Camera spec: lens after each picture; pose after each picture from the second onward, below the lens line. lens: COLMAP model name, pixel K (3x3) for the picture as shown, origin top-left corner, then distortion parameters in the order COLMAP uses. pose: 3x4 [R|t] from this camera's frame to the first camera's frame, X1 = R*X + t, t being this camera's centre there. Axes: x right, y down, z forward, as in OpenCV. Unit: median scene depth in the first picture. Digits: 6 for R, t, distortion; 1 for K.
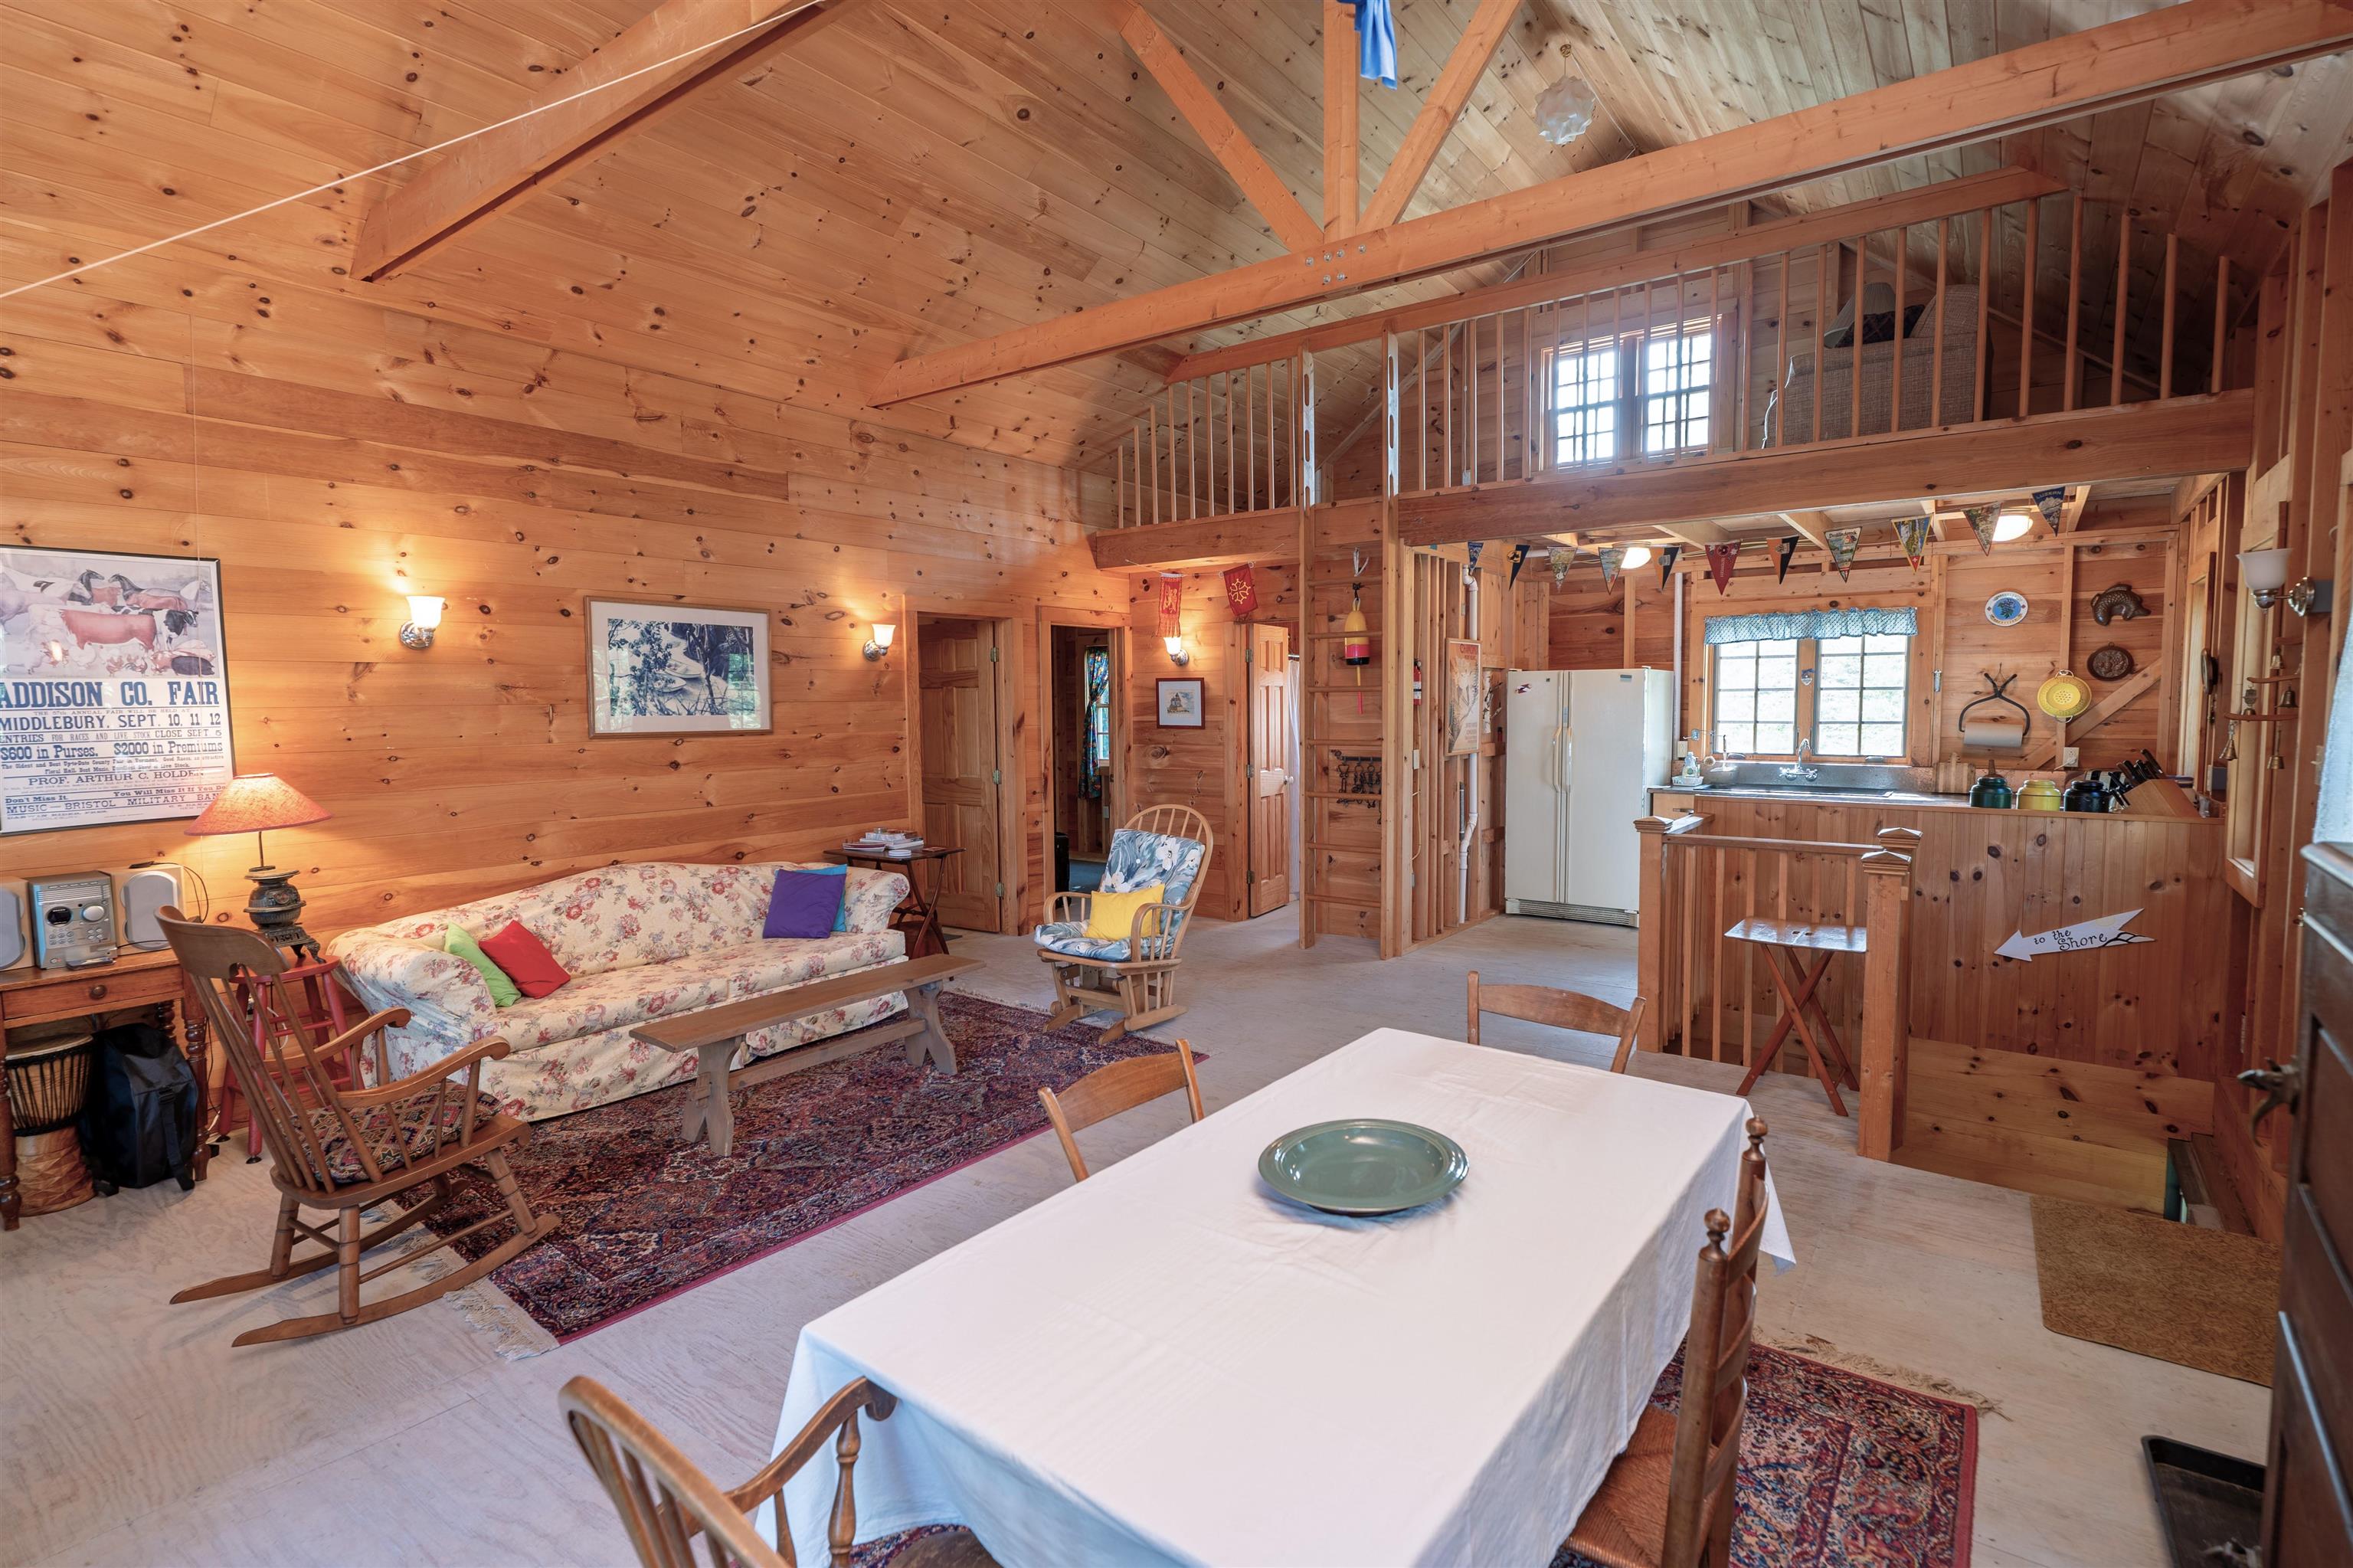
lens RADIAL K [[1114.2, 0, 1172.3], [0, 1114.2, 778.6], [0, 0, 1]] dist [0.002213, 0.000891]
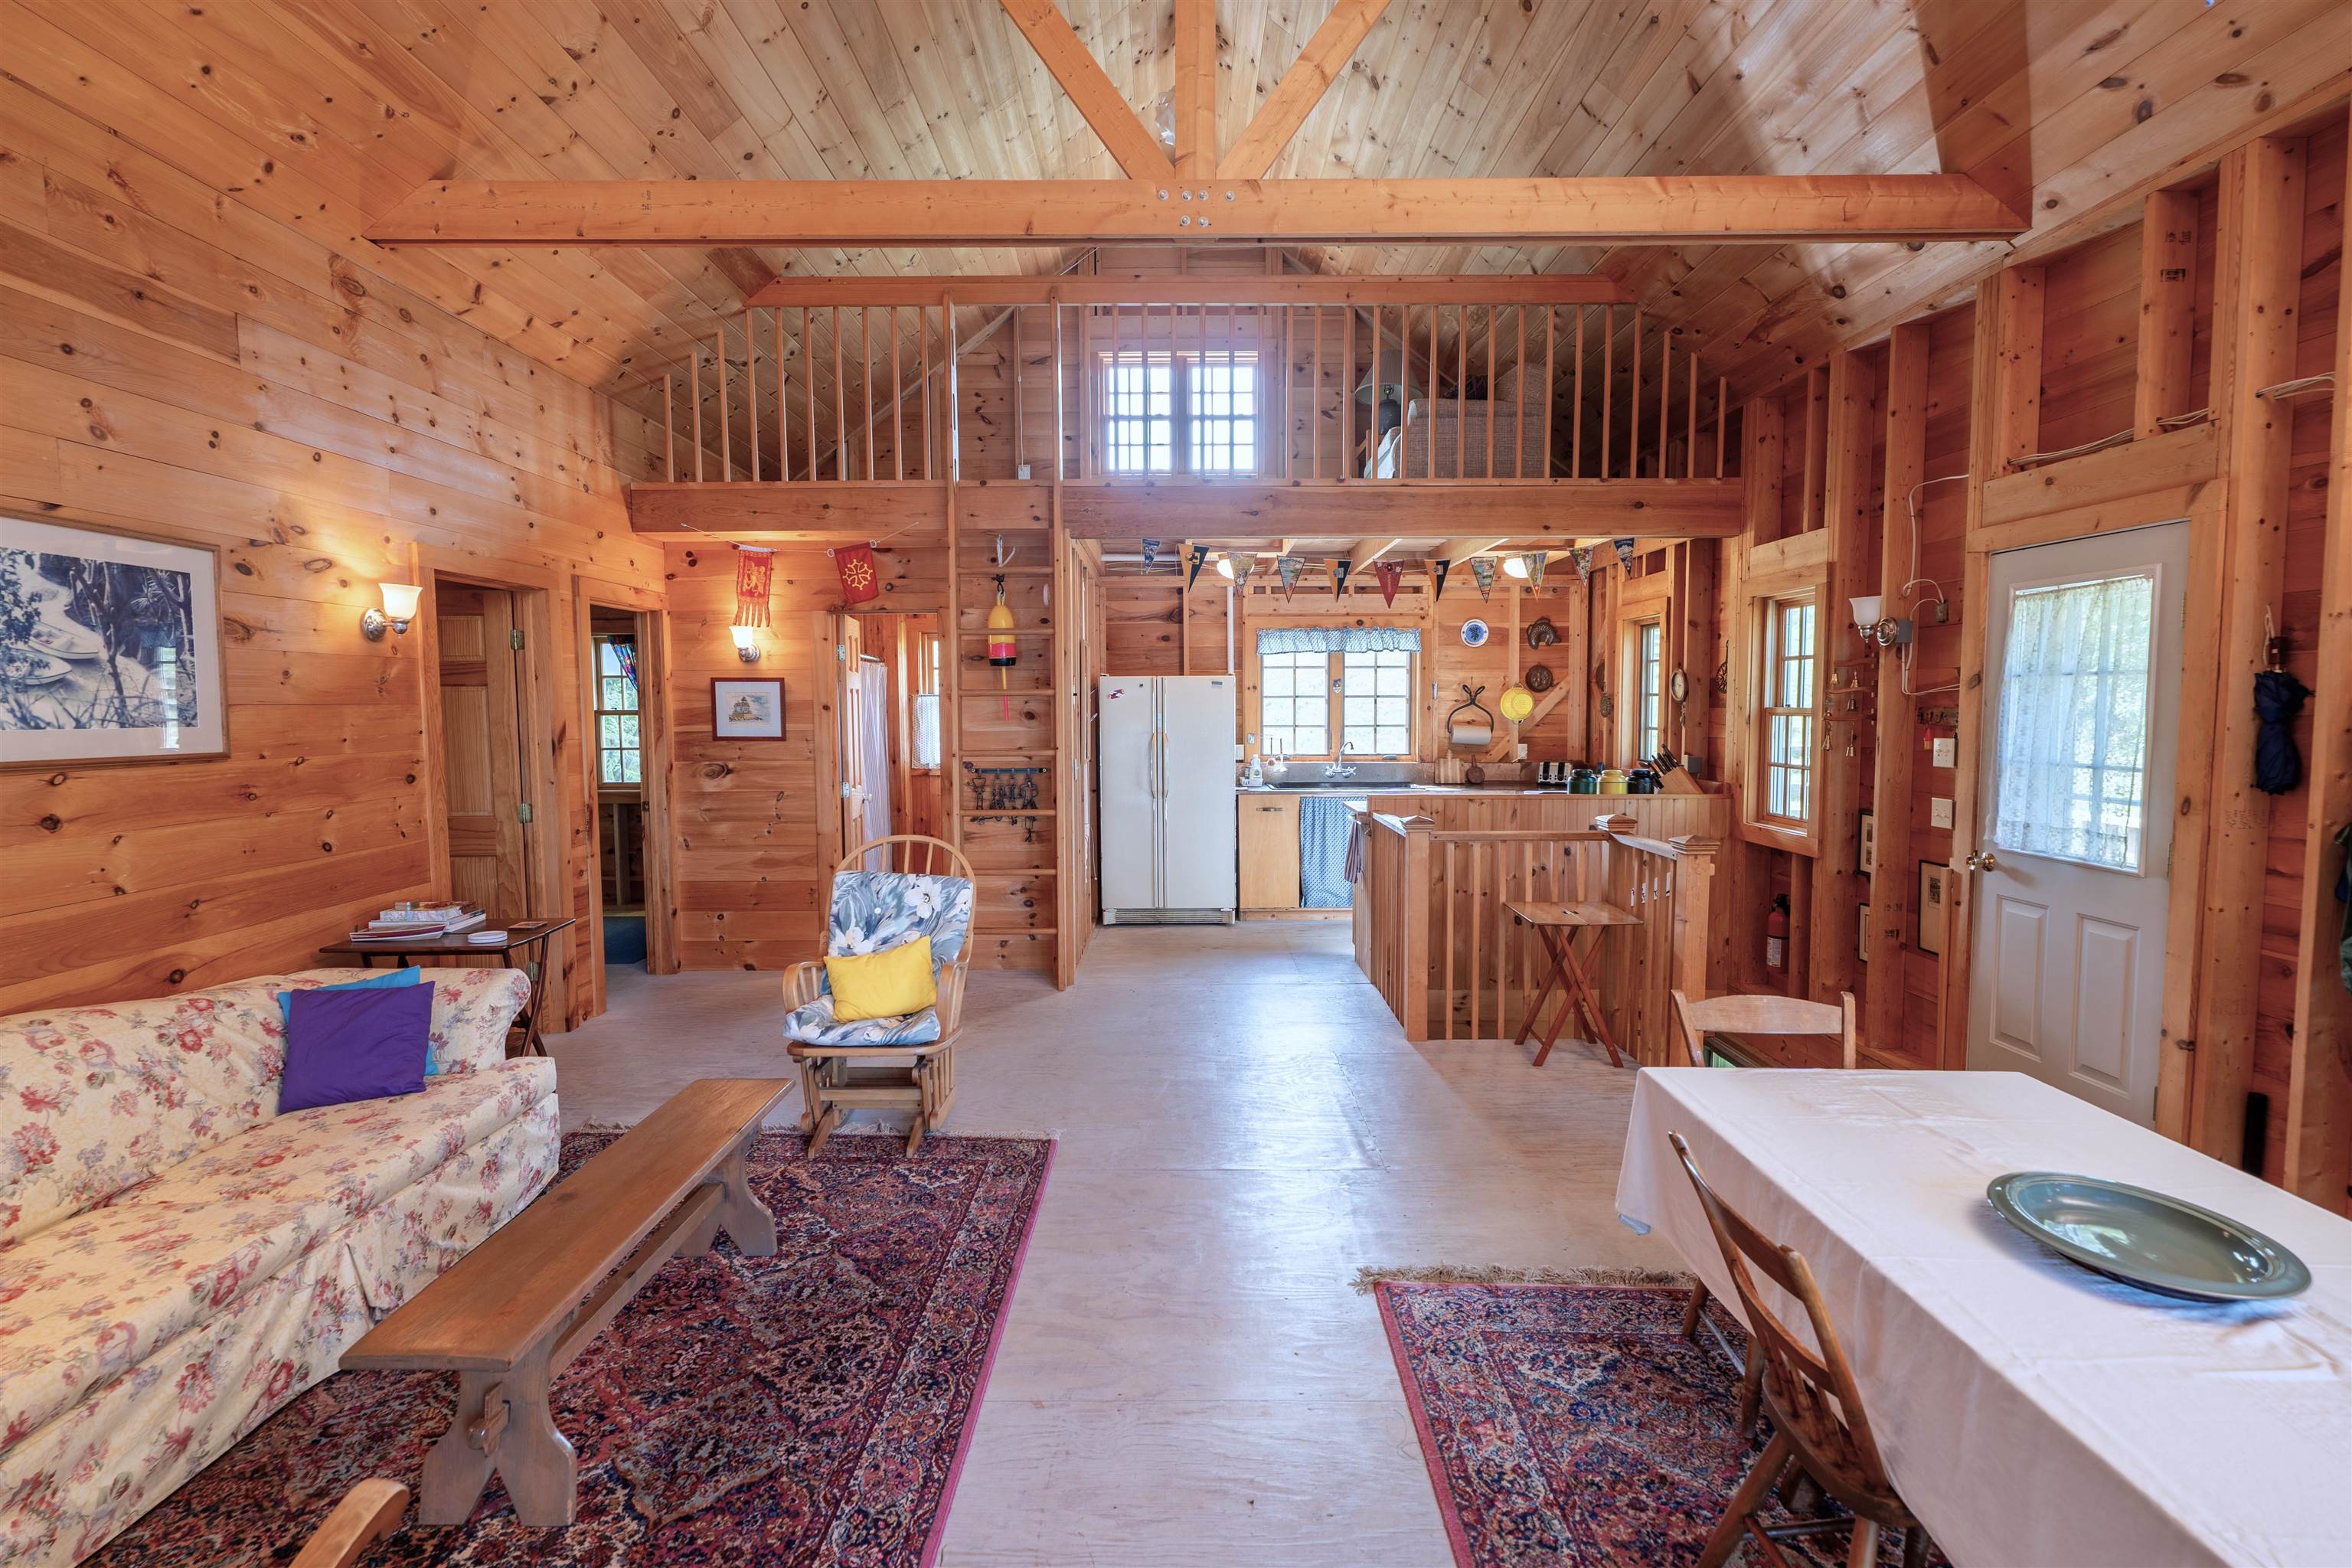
lens RADIAL K [[1113.7, 0, 1171.8], [0, 1113.7, 778.6], [0, 0, 1]] dist [0.002213, 0.000891]
pose [[0.805900, -0.036165, 0.590946, -0.275099], [0.040103, 0.999175, 0.006458, -0.012761], [-0.590692, 0.018494, 0.806685, 0.214711]]
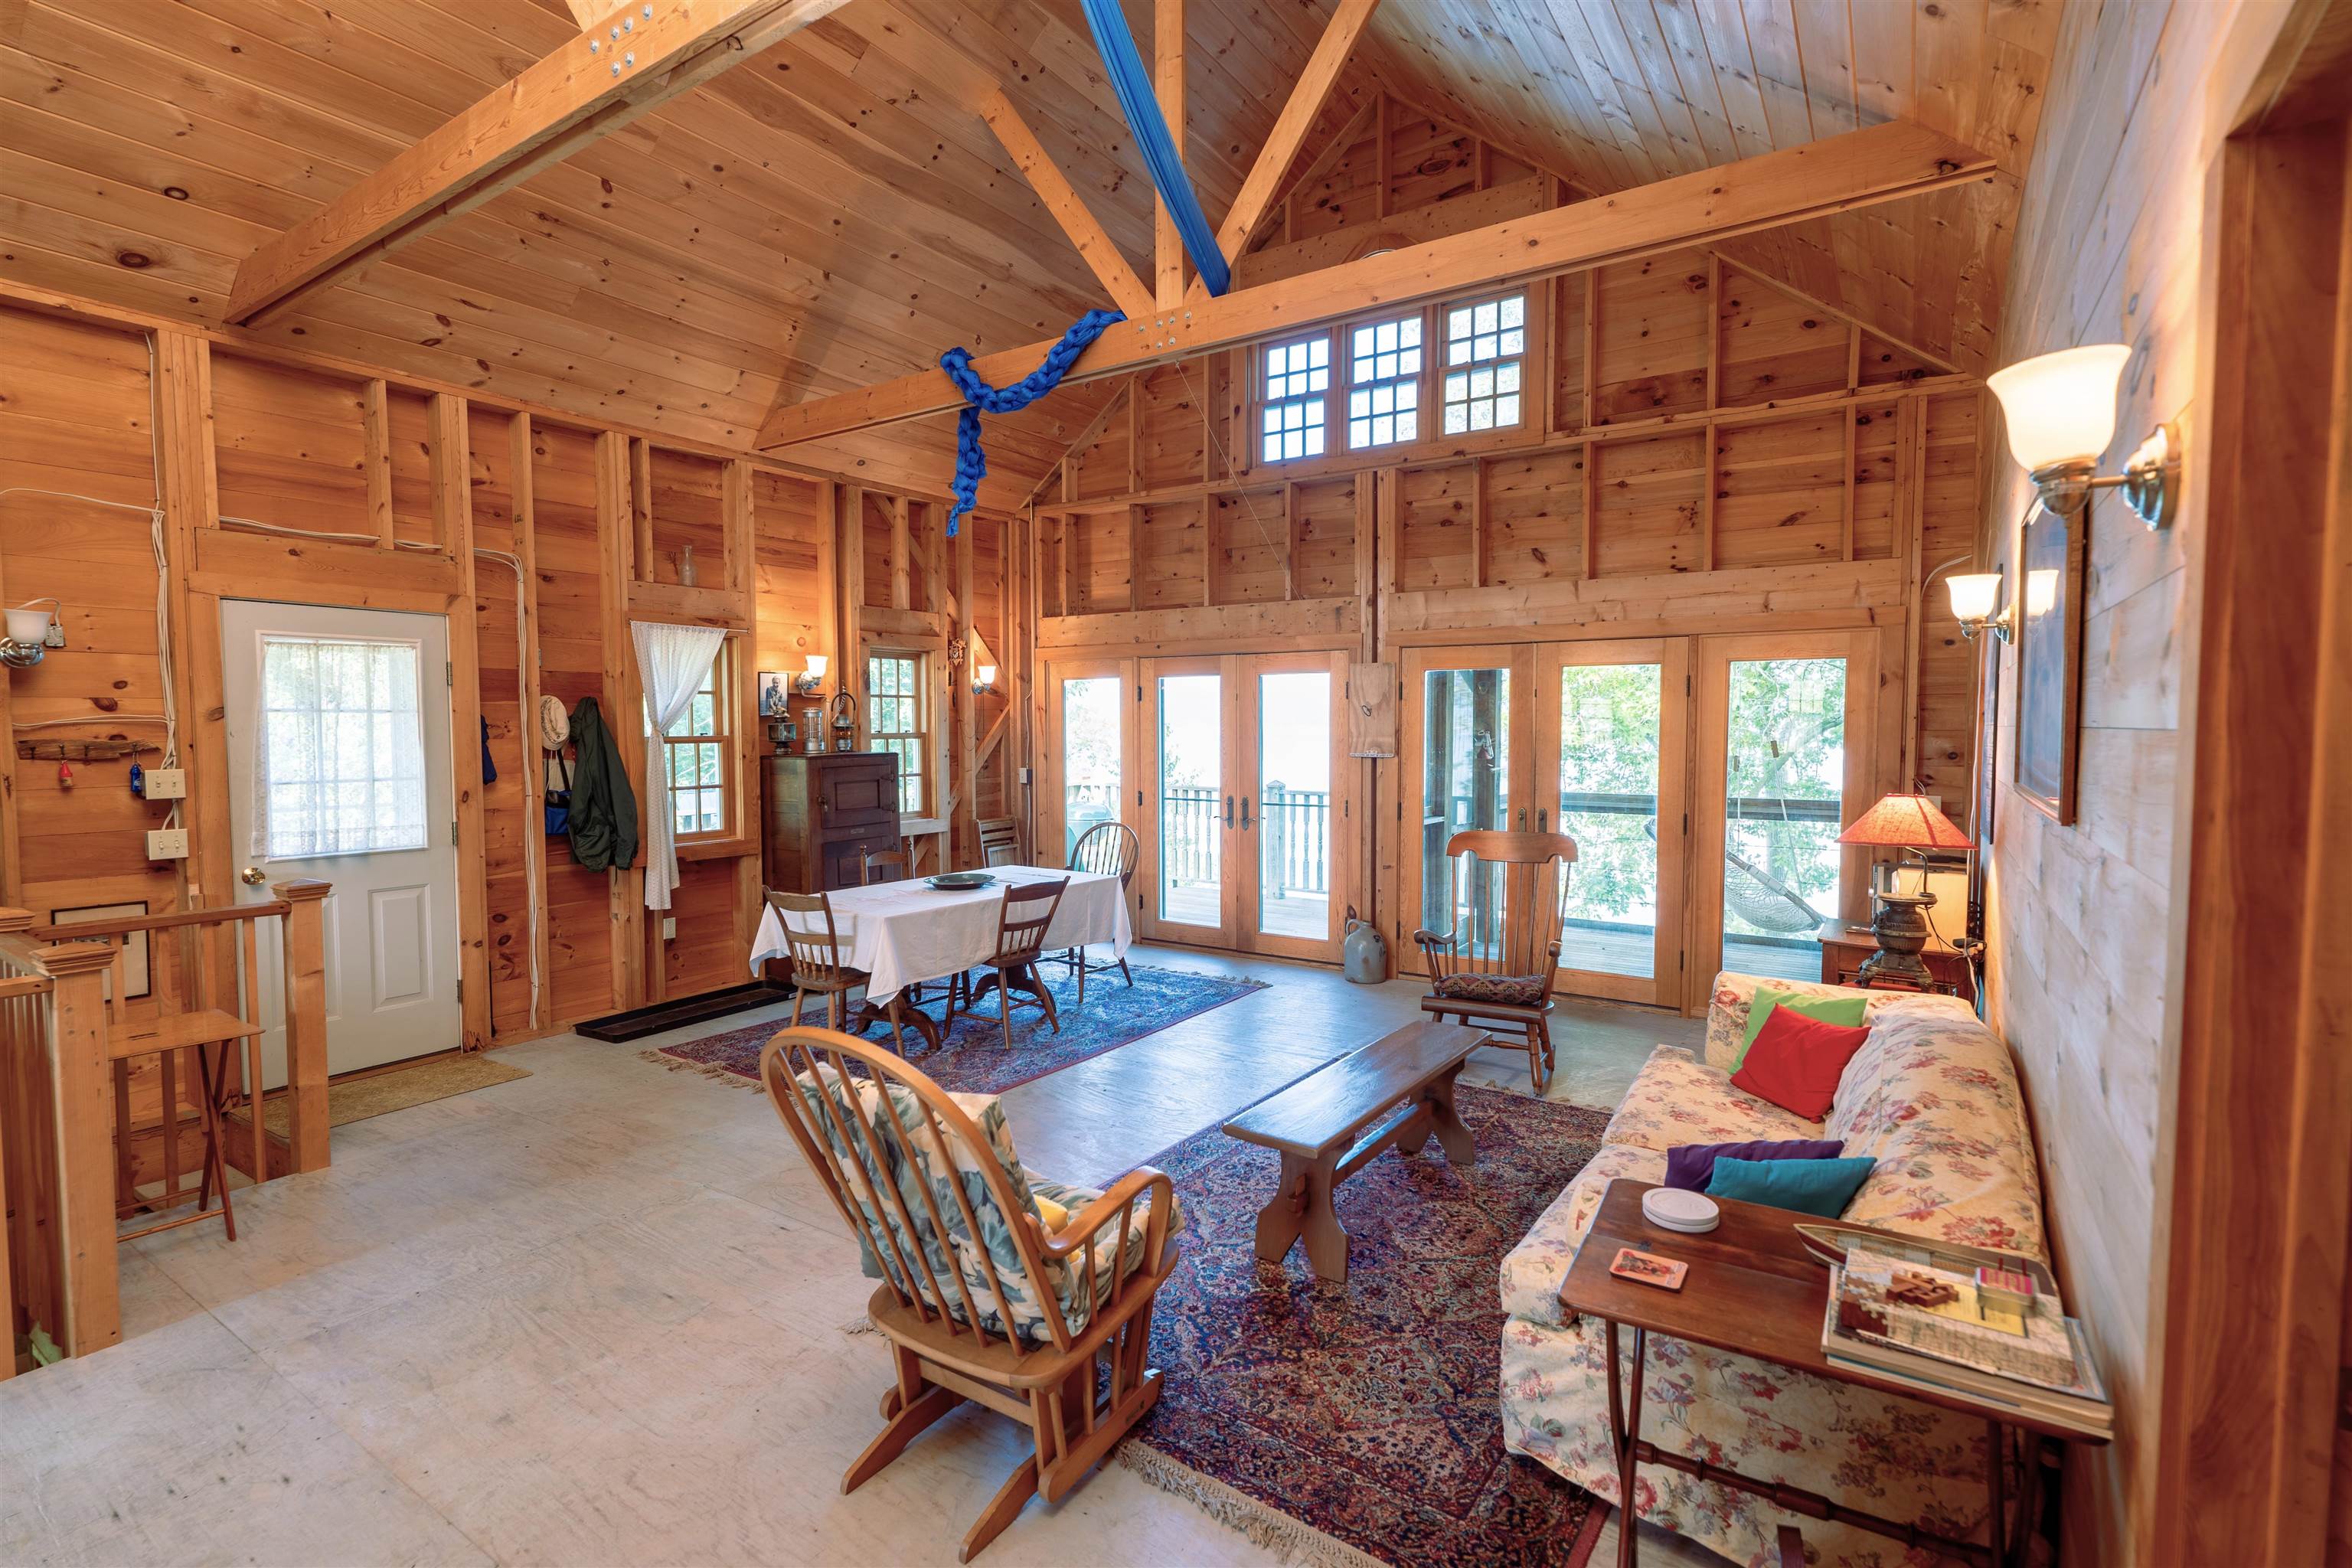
lens RADIAL K [[1119.5, 0, 1145.5], [0, 1119.5, 777.1], [0, 0, 1]] dist [0.002702, 0.001121]
pose [[-0.999570, 0.012033, -0.026749, -0.075613], [0.008740, 0.992738, 0.119976, -0.085881], [0.027999, 0.119690, -0.992416, 1.174933]]
